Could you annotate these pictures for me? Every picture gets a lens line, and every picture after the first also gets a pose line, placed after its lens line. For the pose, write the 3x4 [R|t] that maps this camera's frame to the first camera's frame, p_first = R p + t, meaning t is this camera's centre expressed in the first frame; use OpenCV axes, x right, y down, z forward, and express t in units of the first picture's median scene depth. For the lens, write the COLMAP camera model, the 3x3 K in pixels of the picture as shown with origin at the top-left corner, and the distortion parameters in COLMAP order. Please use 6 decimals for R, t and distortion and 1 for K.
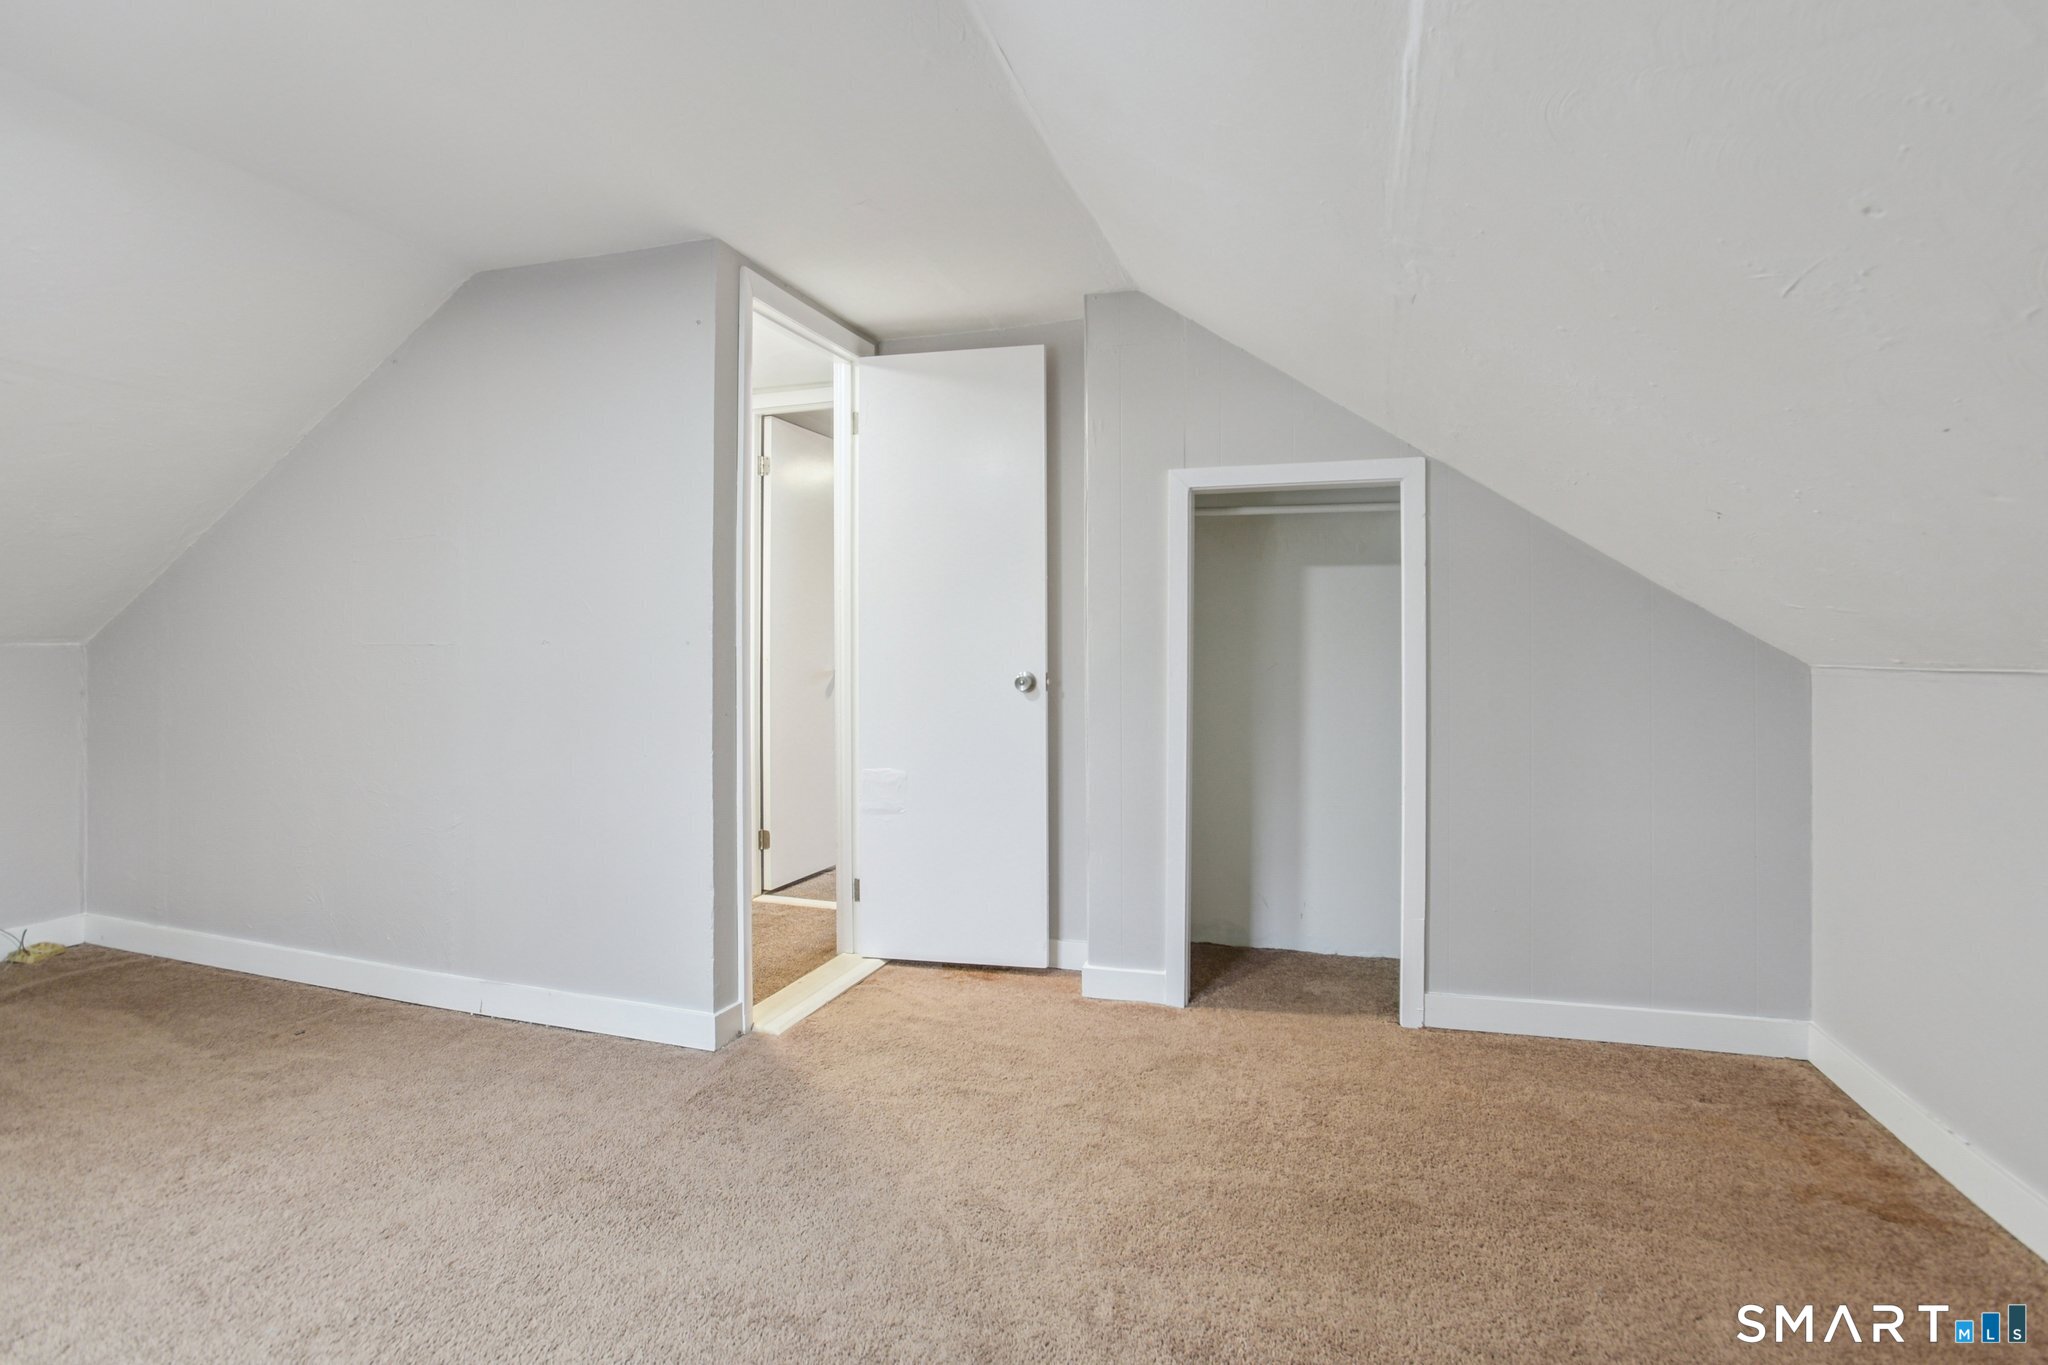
lens RADIAL K [[998.9, 0, 1031.0], [0, 998.9, 667.8], [0, 0, 1]] dist [-0.029701, 0.008643]
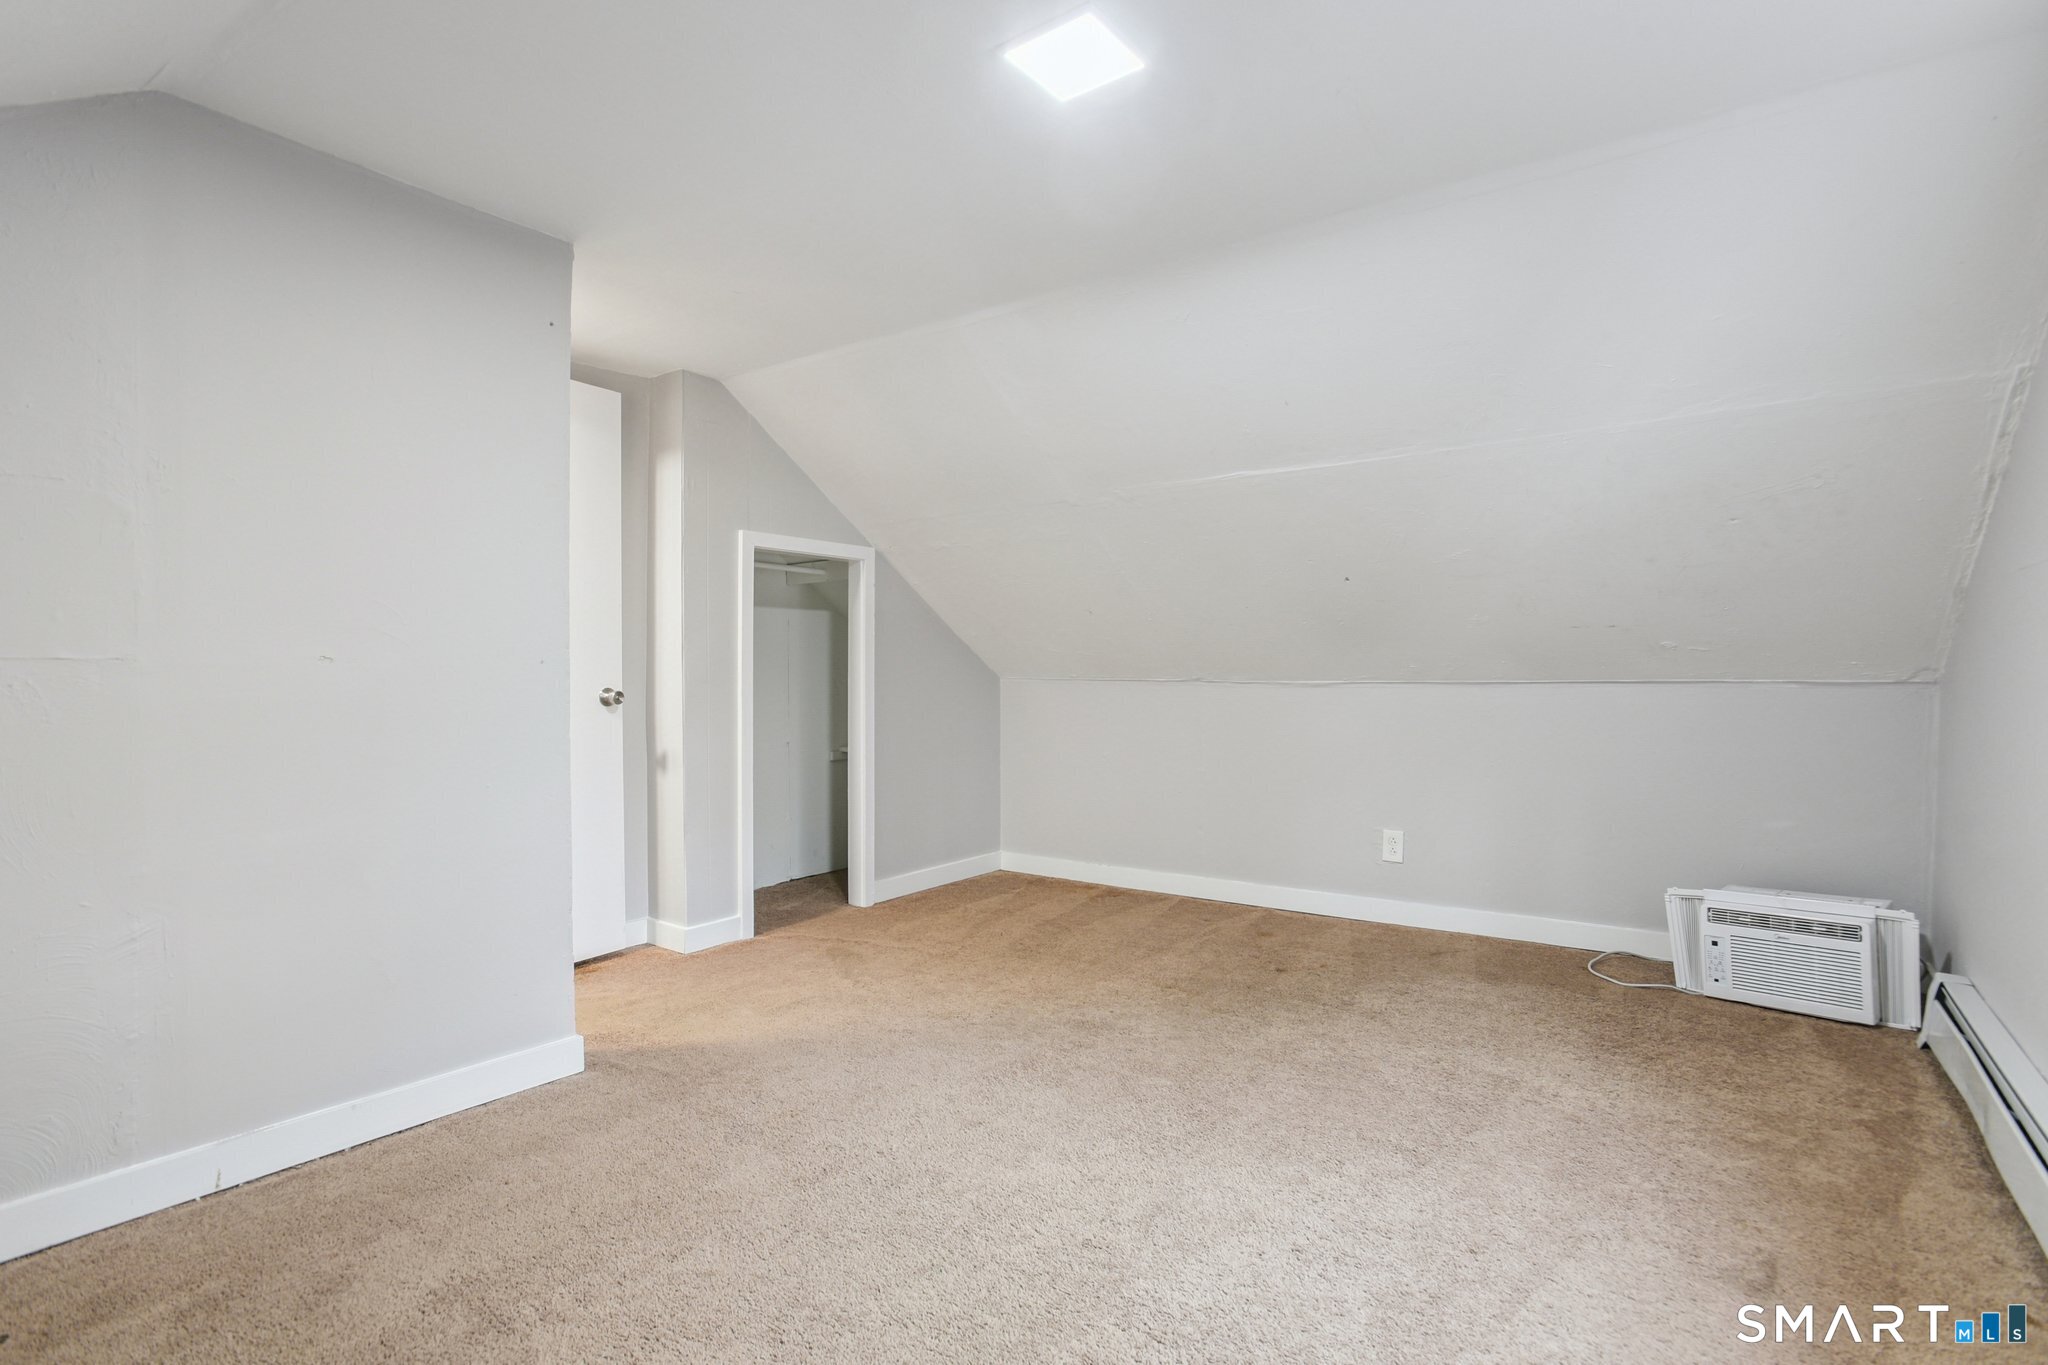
lens RADIAL K [[998.9, 0, 1033.5], [0, 998.9, 680.6], [0, 0, 1]] dist [-0.029701, 0.008643]
pose [[0.318686, -0.010787, 0.947799, -1.015419], [0.001933, 0.999941, 0.010730, -0.014831], [-0.947858, -0.001588, 0.318688, 0.232515]]
